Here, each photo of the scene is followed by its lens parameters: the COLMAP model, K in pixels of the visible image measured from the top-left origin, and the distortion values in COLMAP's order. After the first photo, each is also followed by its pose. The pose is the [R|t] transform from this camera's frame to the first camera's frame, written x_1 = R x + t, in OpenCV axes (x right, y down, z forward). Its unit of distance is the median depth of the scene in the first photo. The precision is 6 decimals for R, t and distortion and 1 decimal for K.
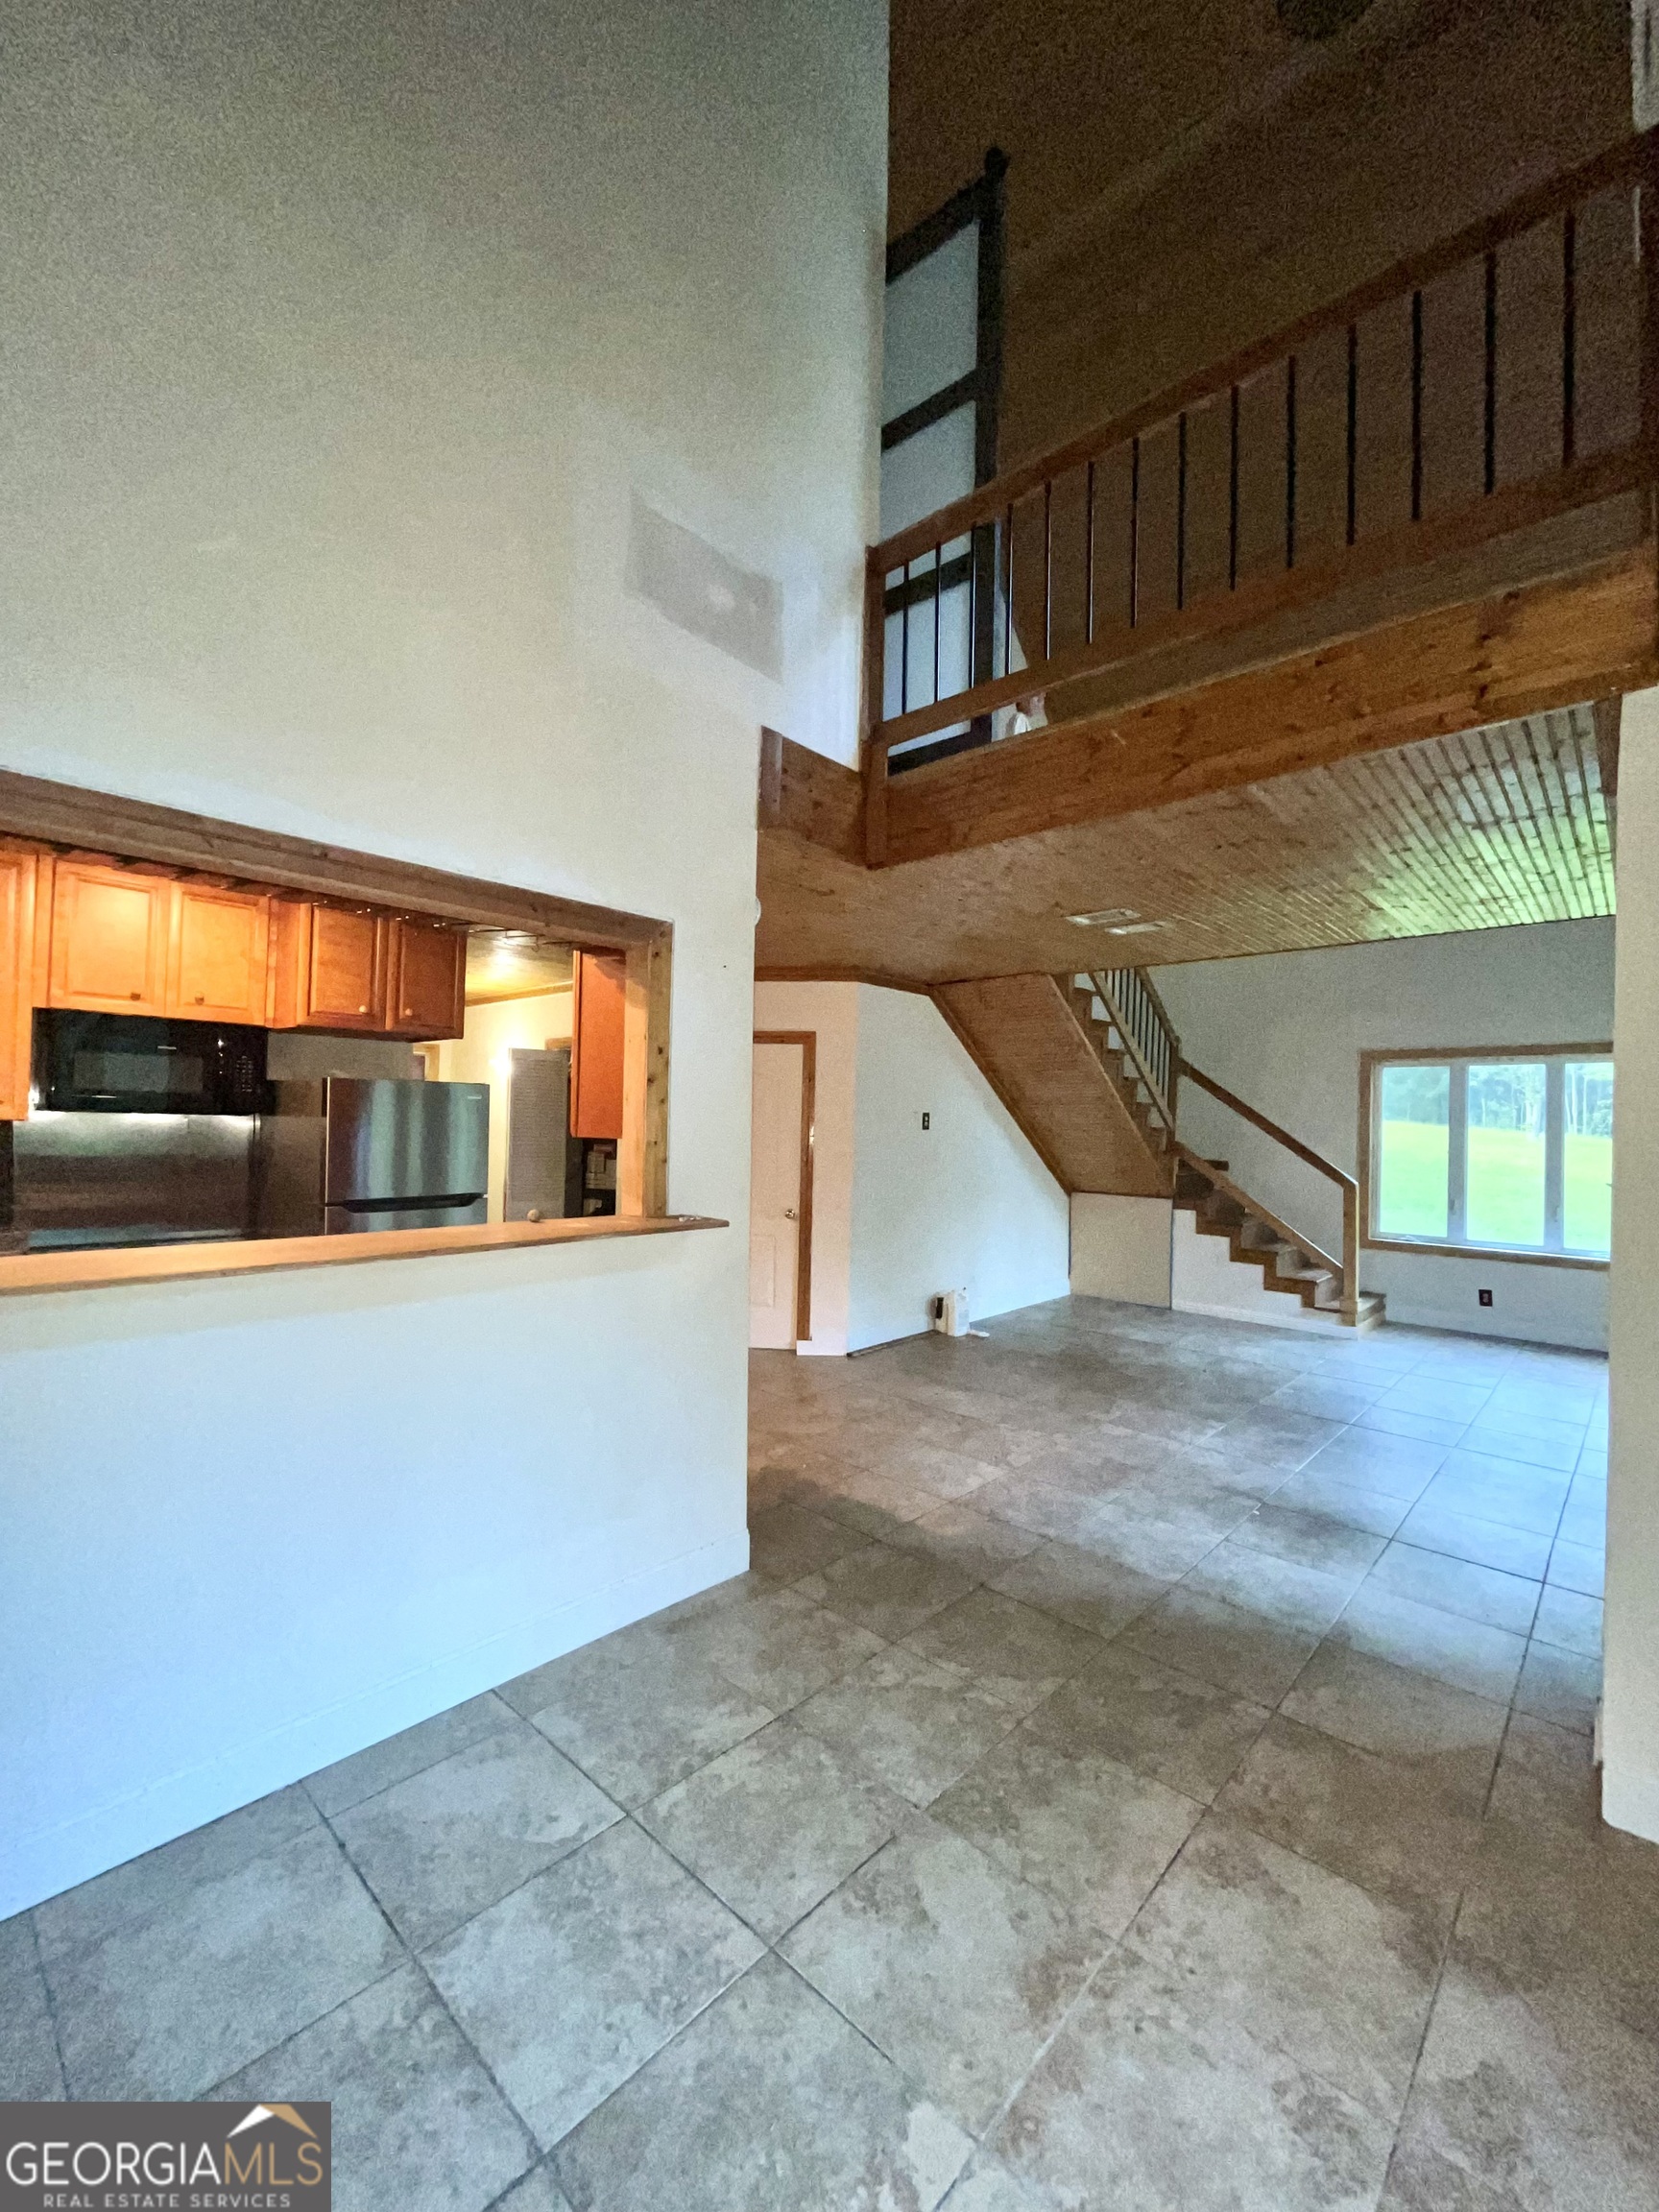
lens RADIAL K [[894.7, 0, 844.5], [0, 894.7, 1108.0], [0, 0, 1]] dist [-0.003312, -0.000046]
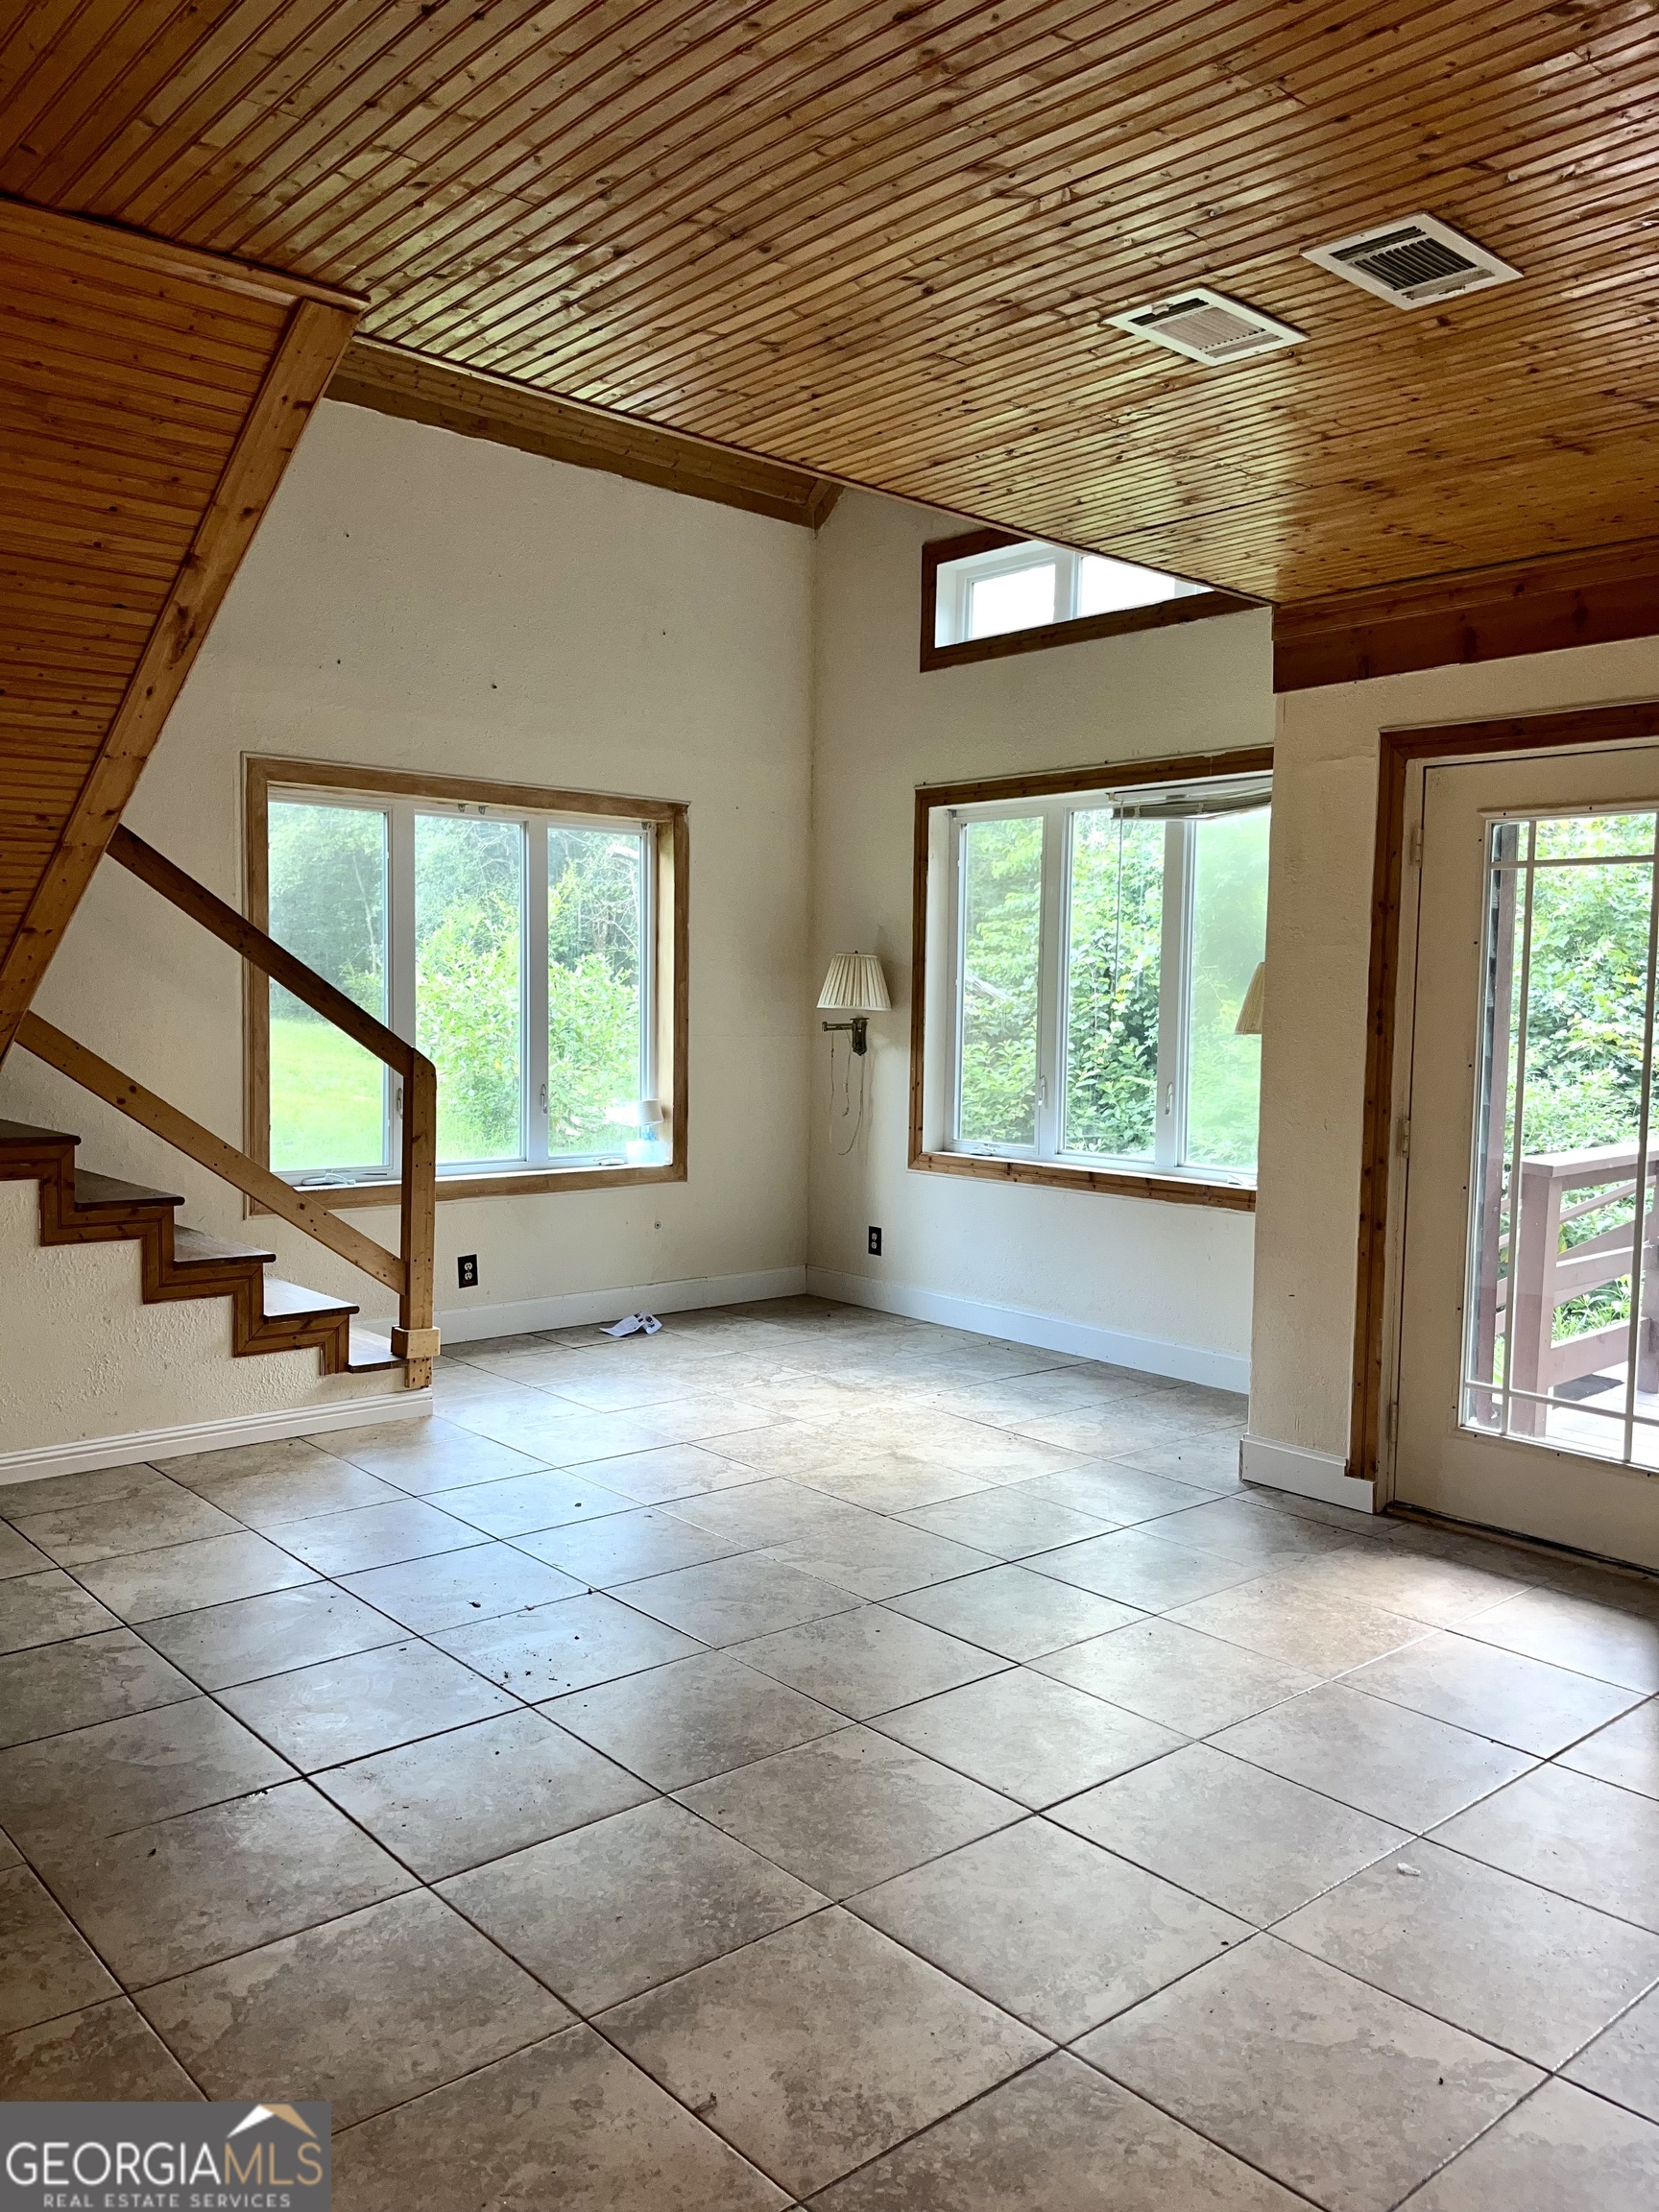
lens RADIAL K [[1676.9, 0, 835.8], [0, 1676.9, 1093.0], [0, 0, 1]] dist [0.063484, -0.086272]
pose [[0.110748, -0.077665, 0.990809, -0.408460], [-0.032227, 0.996137, 0.081685, 0.043342], [-0.993326, -0.040977, 0.107818, 1.296669]]
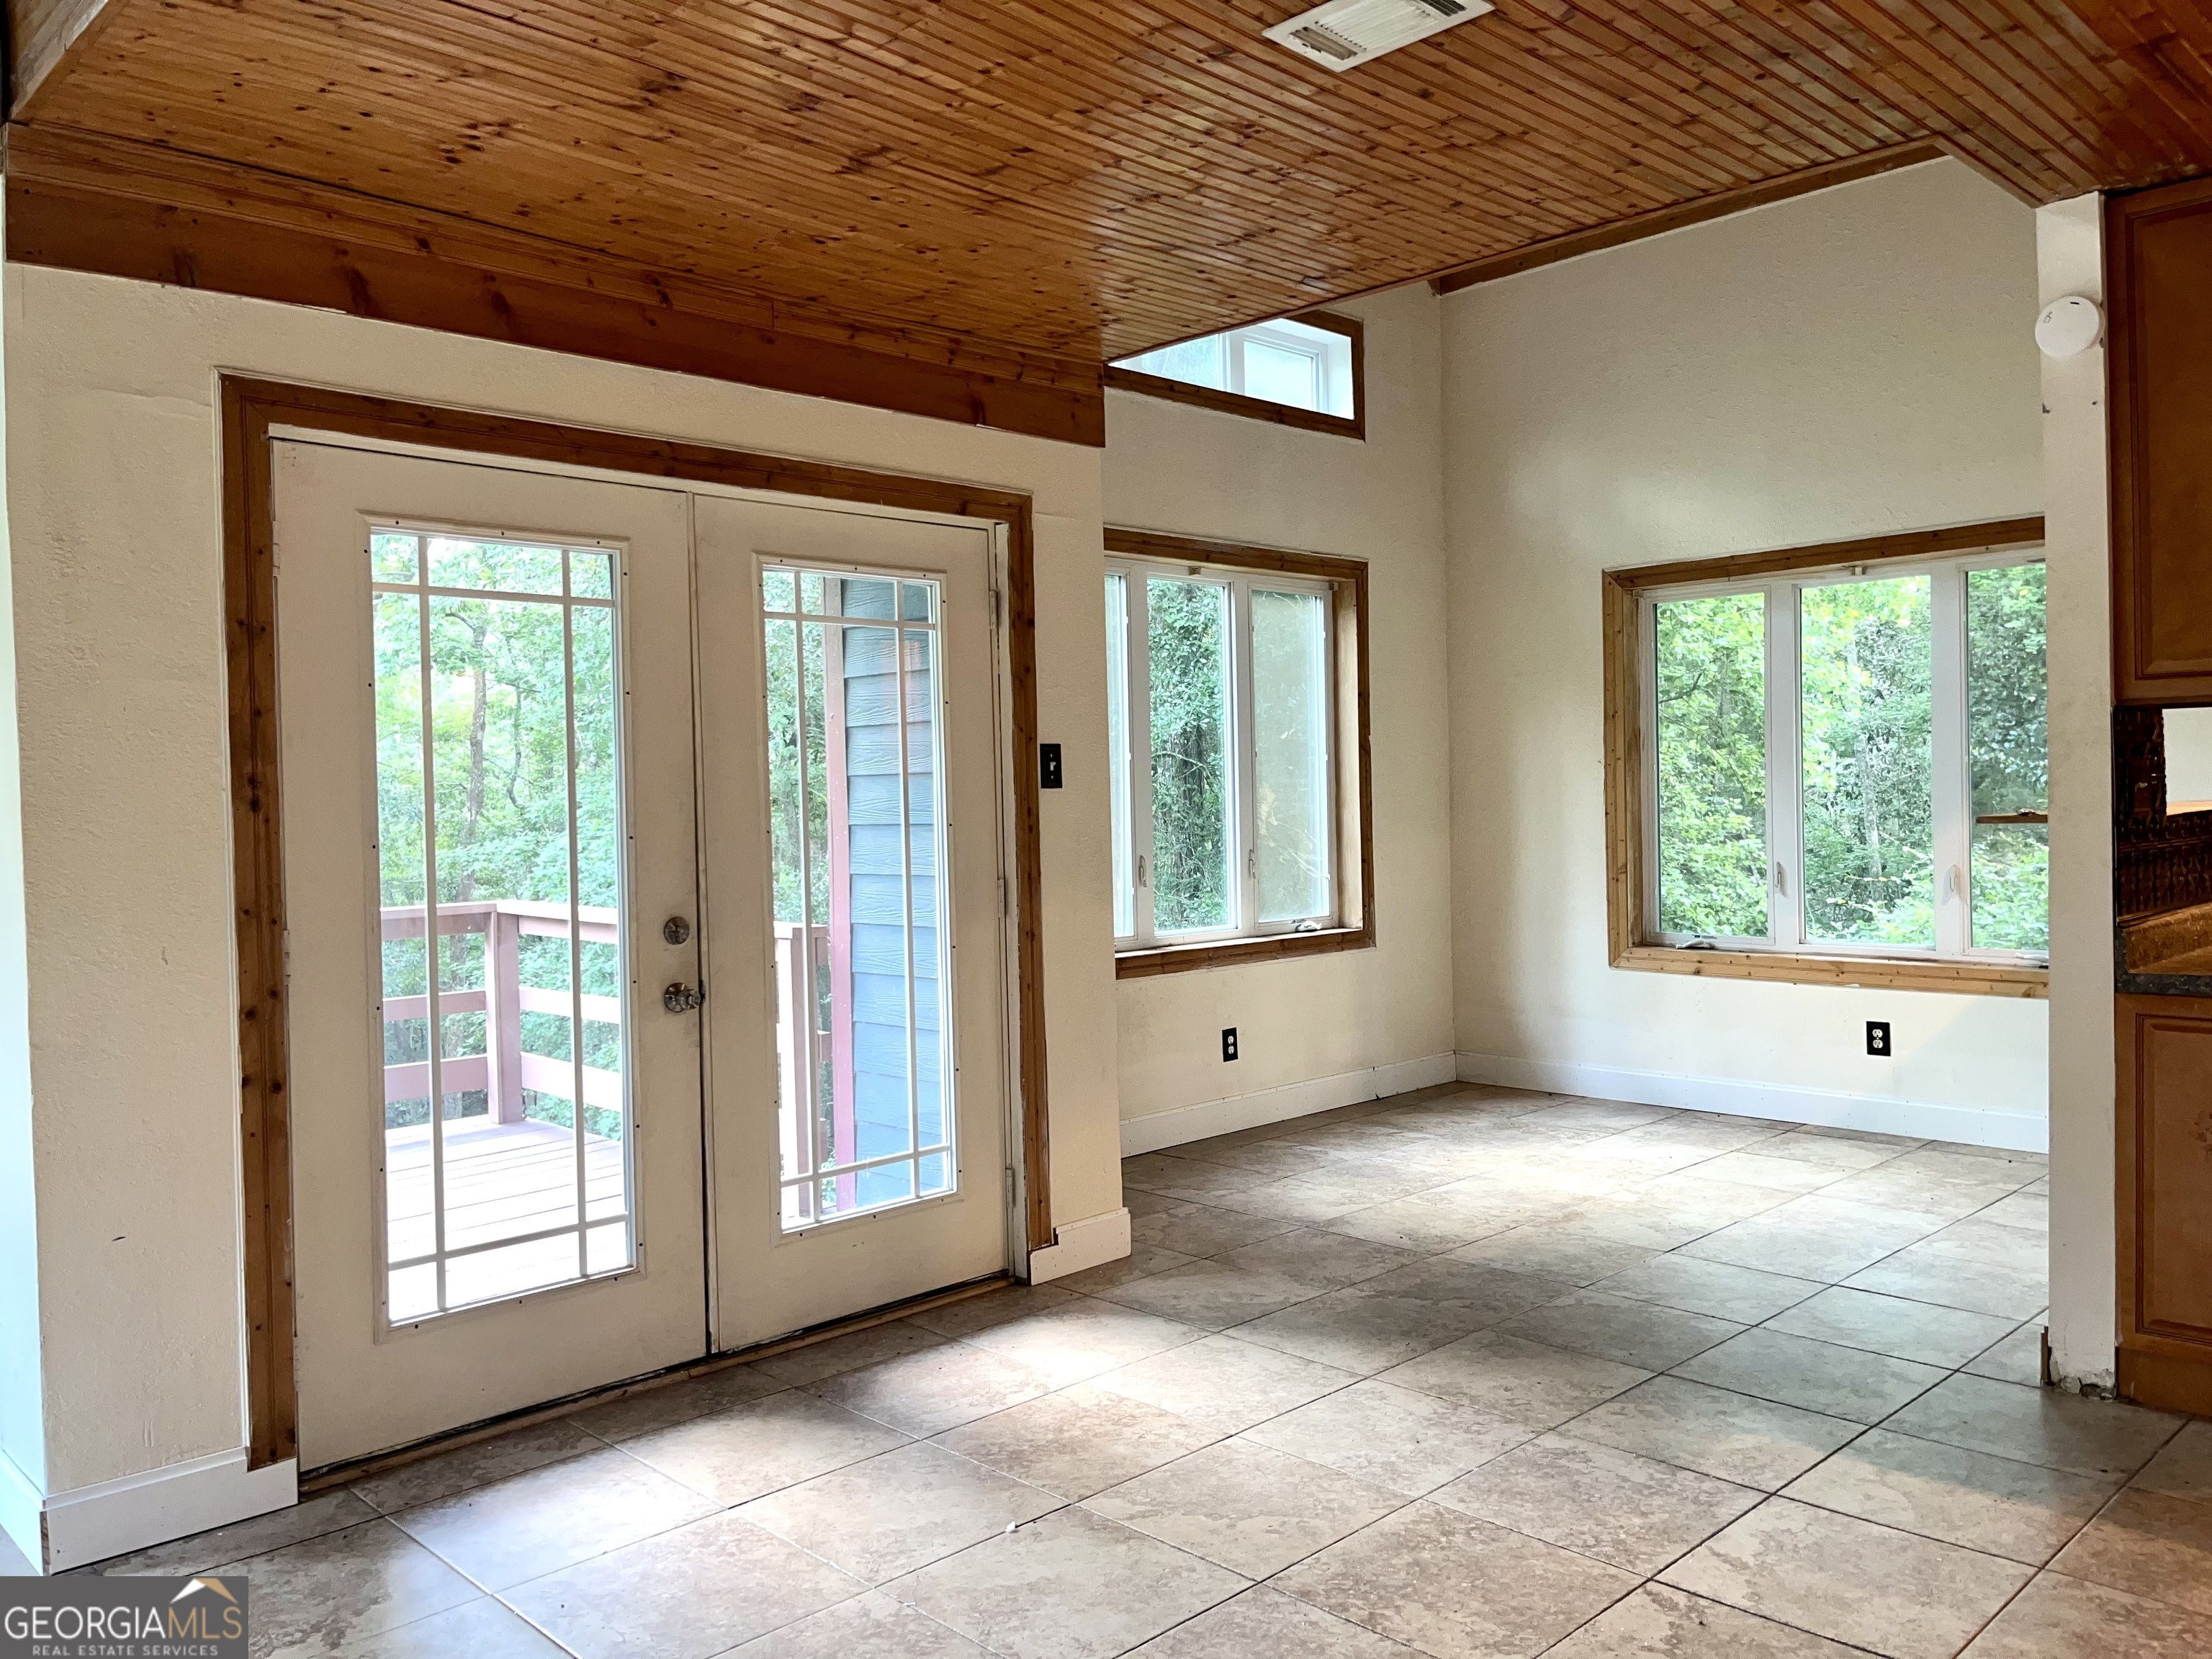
lens RADIAL K [[1676.9, 0, 1092.7], [0, 1676.9, 820.0], [0, 0, 1]] dist [0.063484, -0.086272]
pose [[-0.998047, 0.000294, 0.062465, 0.410071], [0.000458, 0.999996, 0.002621, 0.092183], [-0.062464, 0.002644, -0.998044, 1.880064]]
